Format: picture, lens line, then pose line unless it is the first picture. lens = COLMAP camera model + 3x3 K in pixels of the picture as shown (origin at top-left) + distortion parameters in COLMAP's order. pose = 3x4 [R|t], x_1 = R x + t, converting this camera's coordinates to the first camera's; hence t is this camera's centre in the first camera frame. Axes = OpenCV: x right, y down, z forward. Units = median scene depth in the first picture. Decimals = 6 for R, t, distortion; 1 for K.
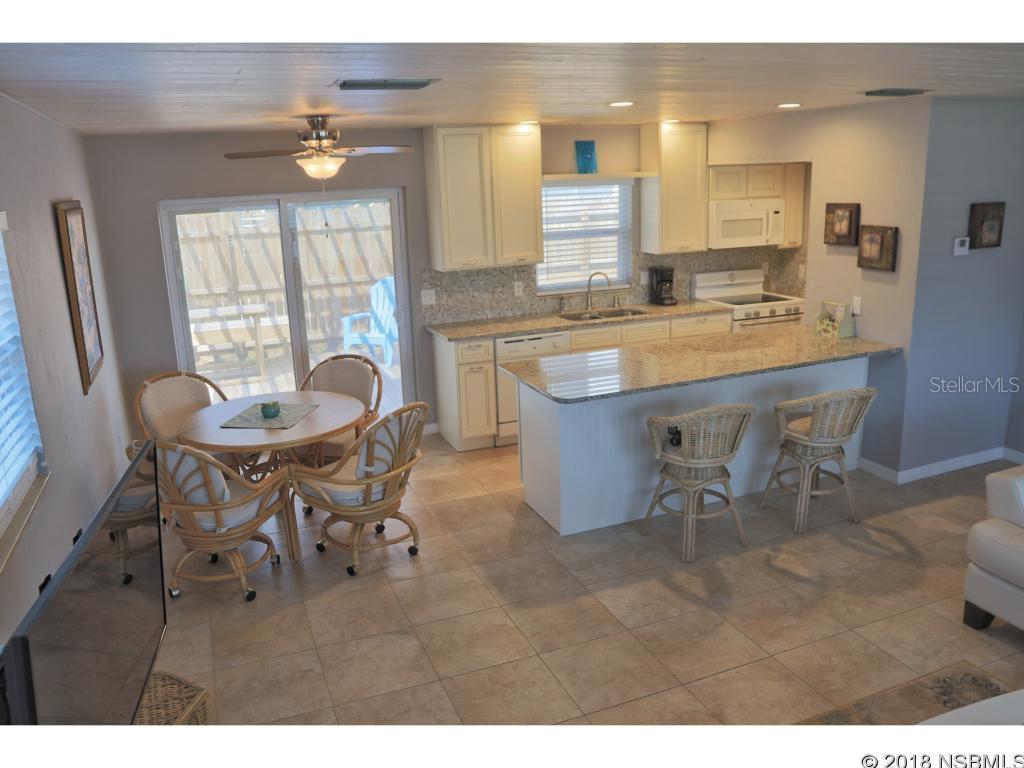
lens RADIAL K [[795.8, 0, 506.8], [0, 795.8, 383.9], [0, 0, 1]] dist [-0.121209, 0.110421]
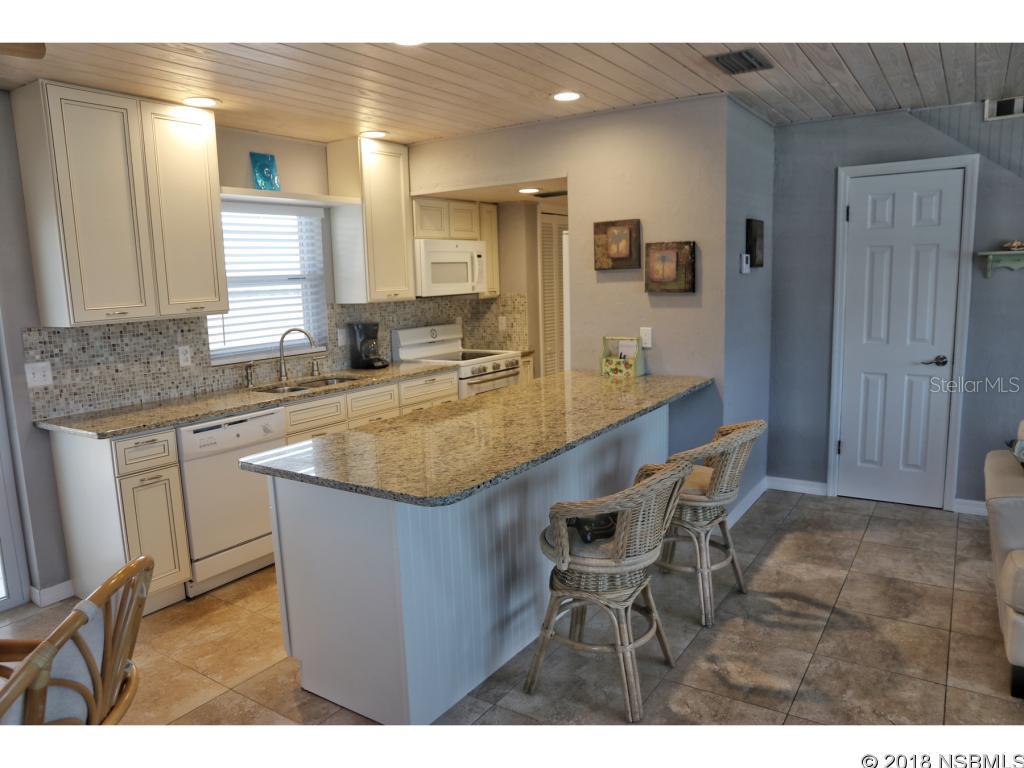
lens RADIAL K [[717.3, 0, 507.8], [0, 717.3, 384.9], [0, 0, 1]] dist [-0.106075, 0.077757]
pose [[0.824054, -0.076404, 0.561336, -0.101096], [0.146203, 0.985980, -0.080427, -0.006777], [-0.547321, 0.148345, 0.823671, 0.368780]]
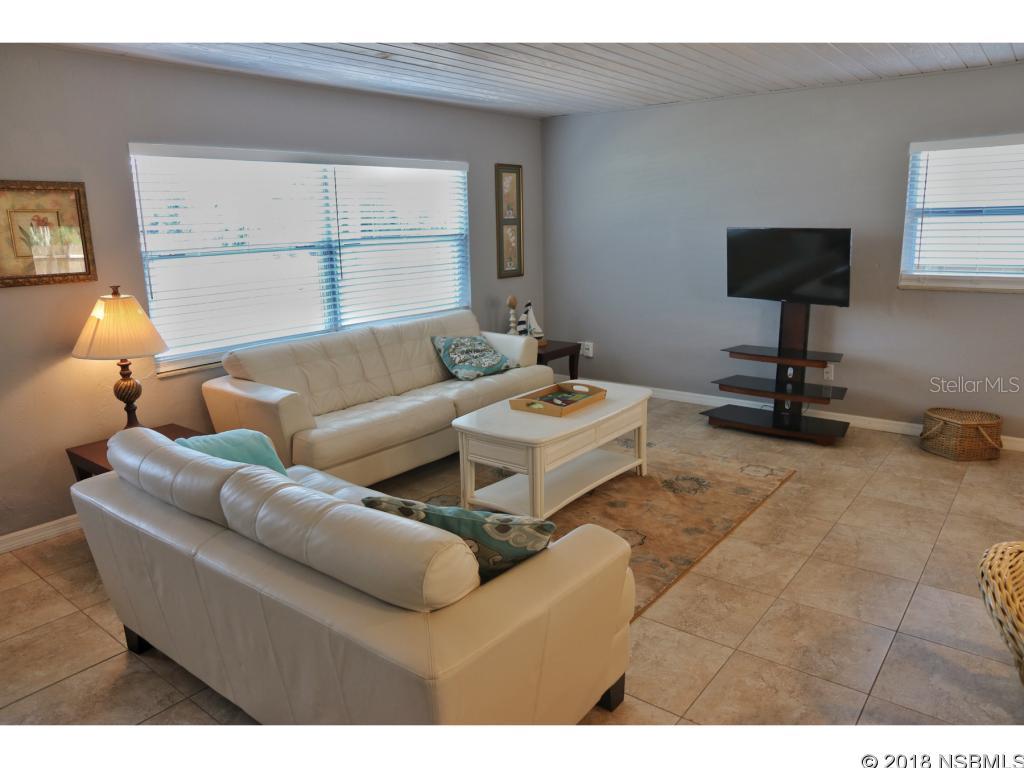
lens RADIAL K [[717.3, 0, 507.8], [0, 717.3, 384.9], [0, 0, 1]] dist [-0.106075, 0.077757]
pose [[-0.867142, 0.167930, -0.468898, 0.531673], [-0.070879, 0.890255, 0.449913, -0.133750], [0.492993, 0.423374, -0.760074, 0.740019]]
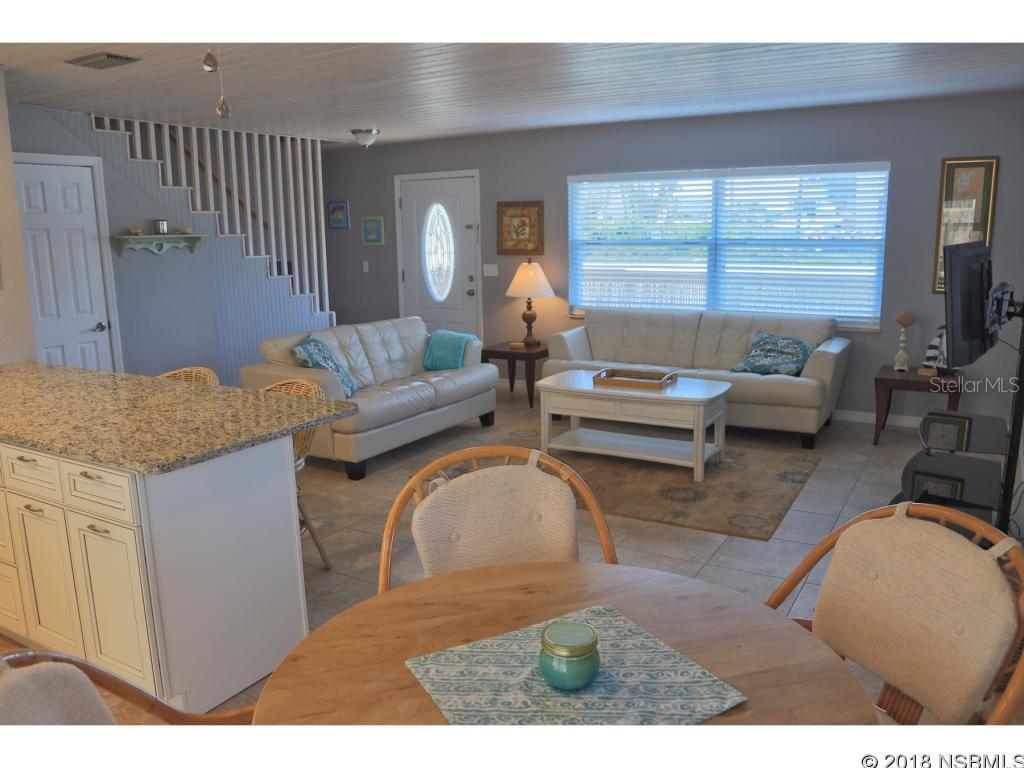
lens RADIAL K [[795.8, 0, 506.8], [0, 795.8, 383.9], [0, 0, 1]] dist [-0.121209, 0.110421]
pose [[-0.603198, -0.103763, 0.790813, -0.370809], [0.241315, 0.921289, 0.304947, -0.121028], [-0.760210, 0.374779, -0.530681, 0.829840]]
